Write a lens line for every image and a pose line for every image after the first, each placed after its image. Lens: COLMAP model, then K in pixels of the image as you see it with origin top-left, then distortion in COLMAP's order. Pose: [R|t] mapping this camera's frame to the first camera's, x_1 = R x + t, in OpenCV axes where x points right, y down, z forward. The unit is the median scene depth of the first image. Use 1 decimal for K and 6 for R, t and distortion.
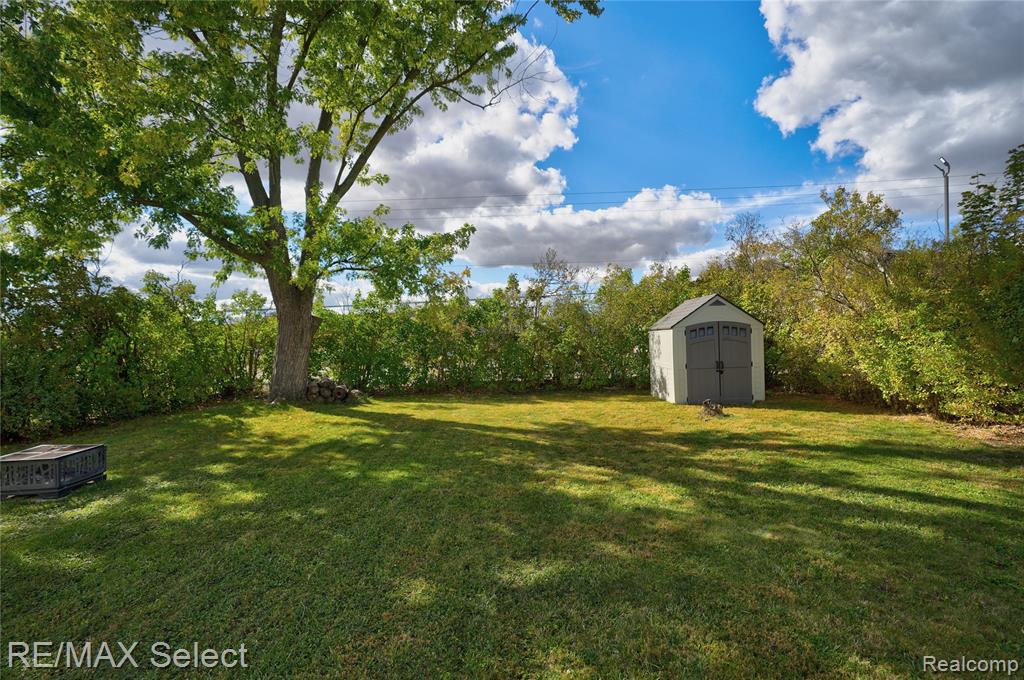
lens RADIAL K [[472.1, 0, 516.8], [0, 472.1, 336.6], [0, 0, 1]] dist [-0.000707, 0.000066]
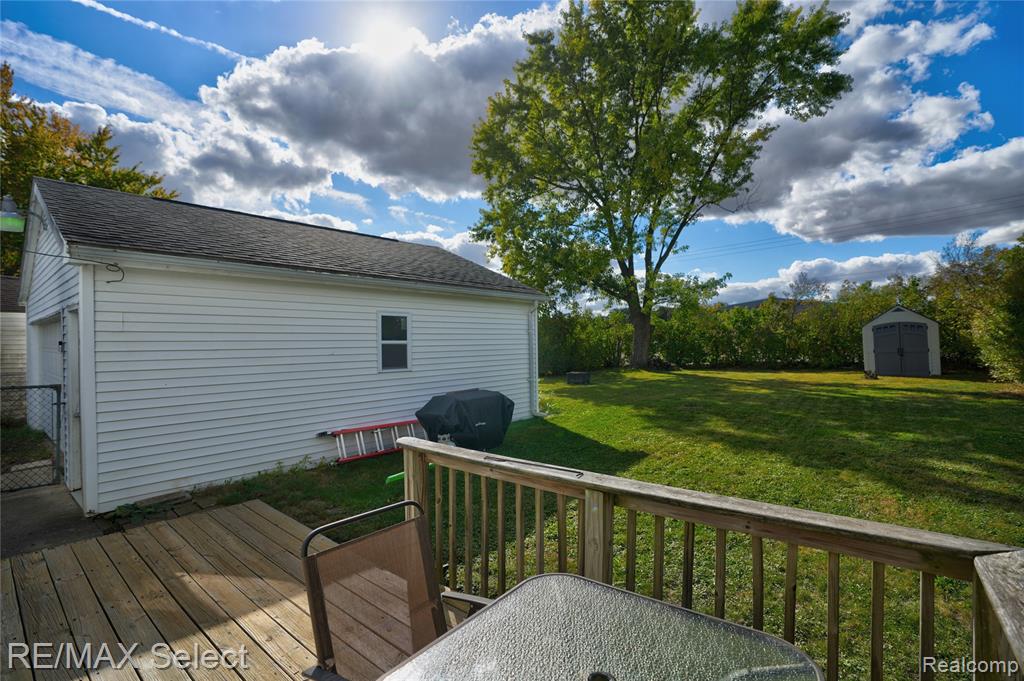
lens RADIAL K [[472.1, 0, 516.8], [0, 472.1, 337.1], [0, 0, 1]] dist [-0.000707, 0.000066]
pose [[0.769305, -0.013910, -0.638730, 0.408737], [0.026612, 0.999593, 0.010284, -0.029487], [0.638327, -0.024909, 0.769362, -0.896912]]
